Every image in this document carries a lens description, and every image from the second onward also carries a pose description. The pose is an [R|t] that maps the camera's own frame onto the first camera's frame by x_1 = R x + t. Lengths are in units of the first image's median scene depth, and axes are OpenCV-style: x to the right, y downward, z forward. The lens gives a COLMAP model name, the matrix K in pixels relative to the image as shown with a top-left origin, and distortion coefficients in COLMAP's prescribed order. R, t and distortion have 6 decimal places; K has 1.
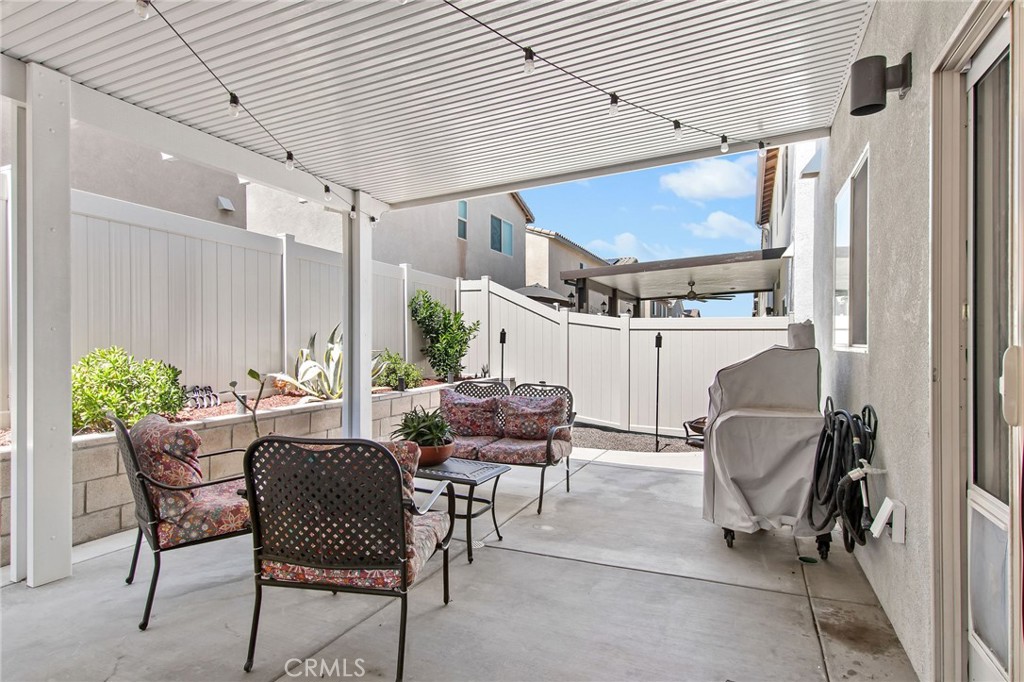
lens RADIAL K [[497.9, 0, 511.3], [0, 497.9, 347.0], [0, 0, 1]] dist [0.010199, -0.000091]
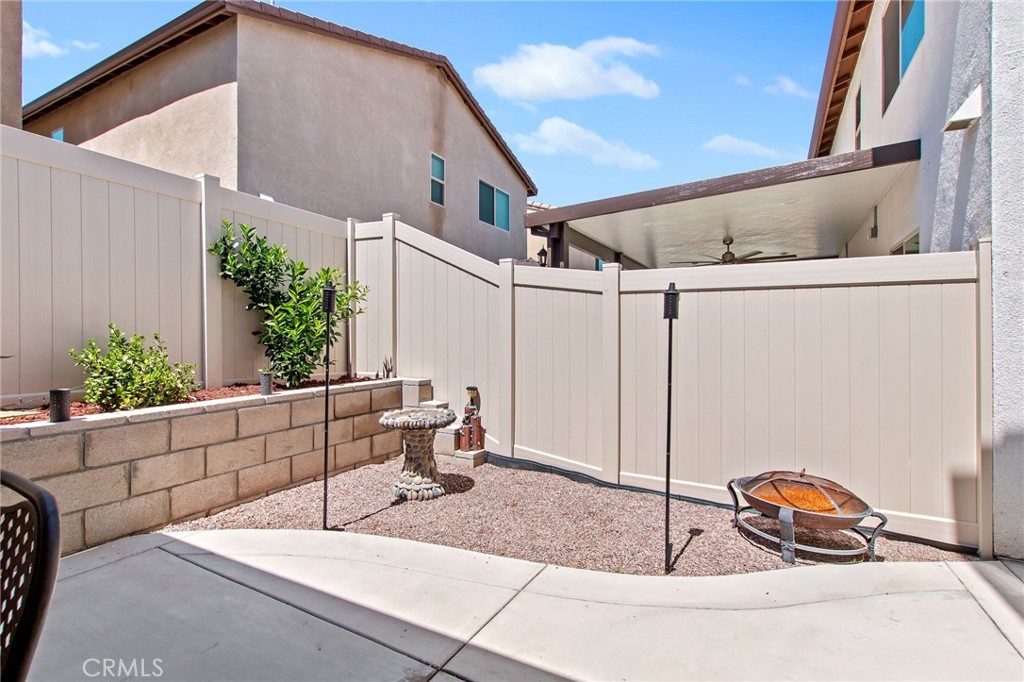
lens RADIAL K [[465.7, 0, 508.4], [0, 465.7, 340.1], [0, 0, 1]] dist [0.003597, 0.000166]
pose [[0.997326, -0.000682, -0.073082, 0.153645], [0.000680, 1.000000, -0.000055, 0.015860], [0.073082, 0.000005, 0.997326, 0.490436]]
